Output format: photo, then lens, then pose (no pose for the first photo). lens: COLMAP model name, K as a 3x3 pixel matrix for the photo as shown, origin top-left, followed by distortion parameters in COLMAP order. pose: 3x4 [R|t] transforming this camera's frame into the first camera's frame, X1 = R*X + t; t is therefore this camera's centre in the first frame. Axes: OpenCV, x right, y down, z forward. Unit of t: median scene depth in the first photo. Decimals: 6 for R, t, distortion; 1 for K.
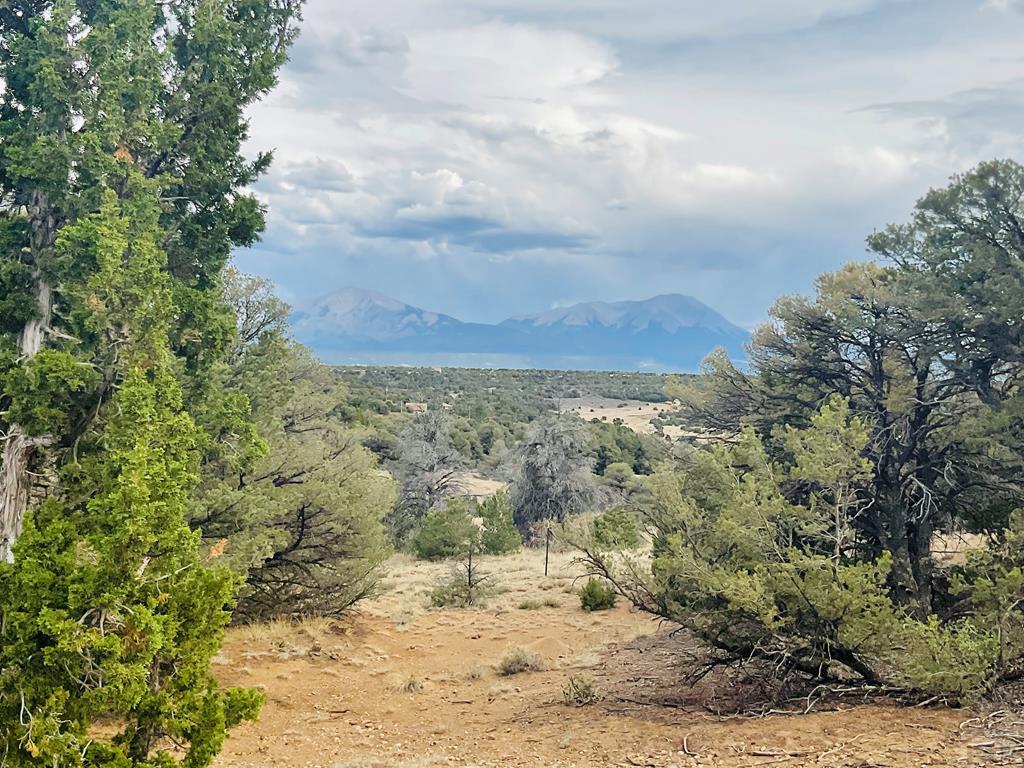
lens RADIAL K [[1188.3, 0, 512.0], [0, 1188.3, 384.0], [0, 0, 1]] dist [0.131966, -0.202627]
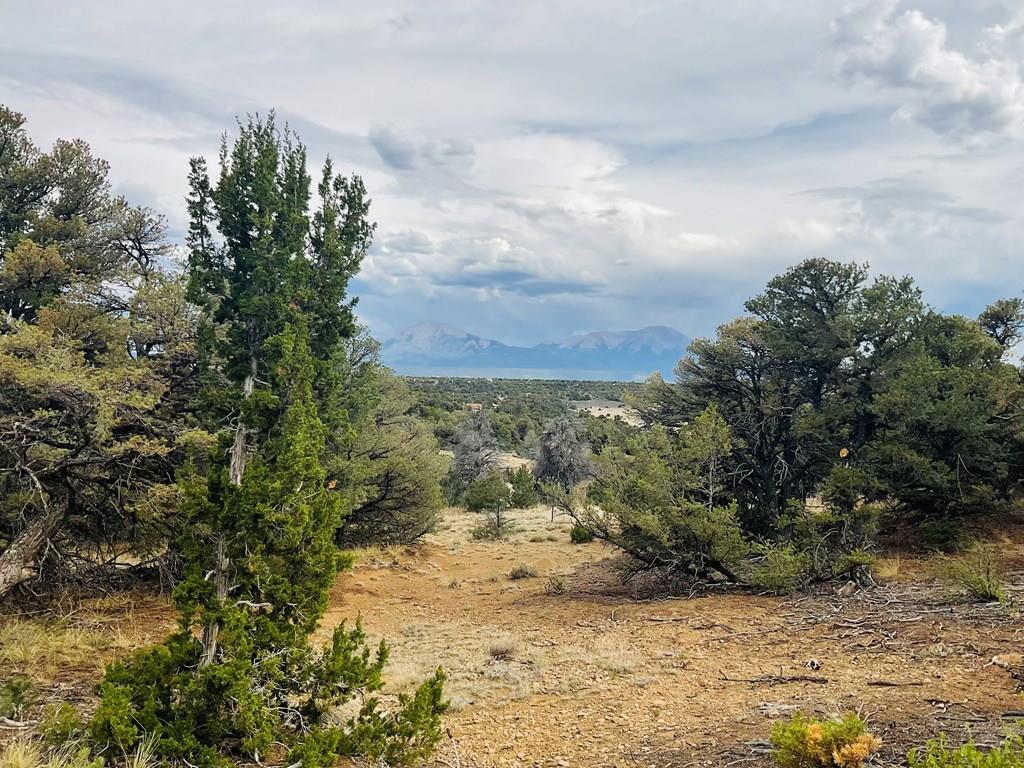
lens RADIAL K [[862.8, 0, 512.0], [0, 862.8, 384.0], [0, 0, 1]] dist [0.099384, -0.007742]
pose [[0.999210, 0.003466, -0.039578, 0.028636], [-0.003715, 0.999974, -0.006240, -0.005980], [0.039555, 0.006382, 0.999197, -0.113353]]
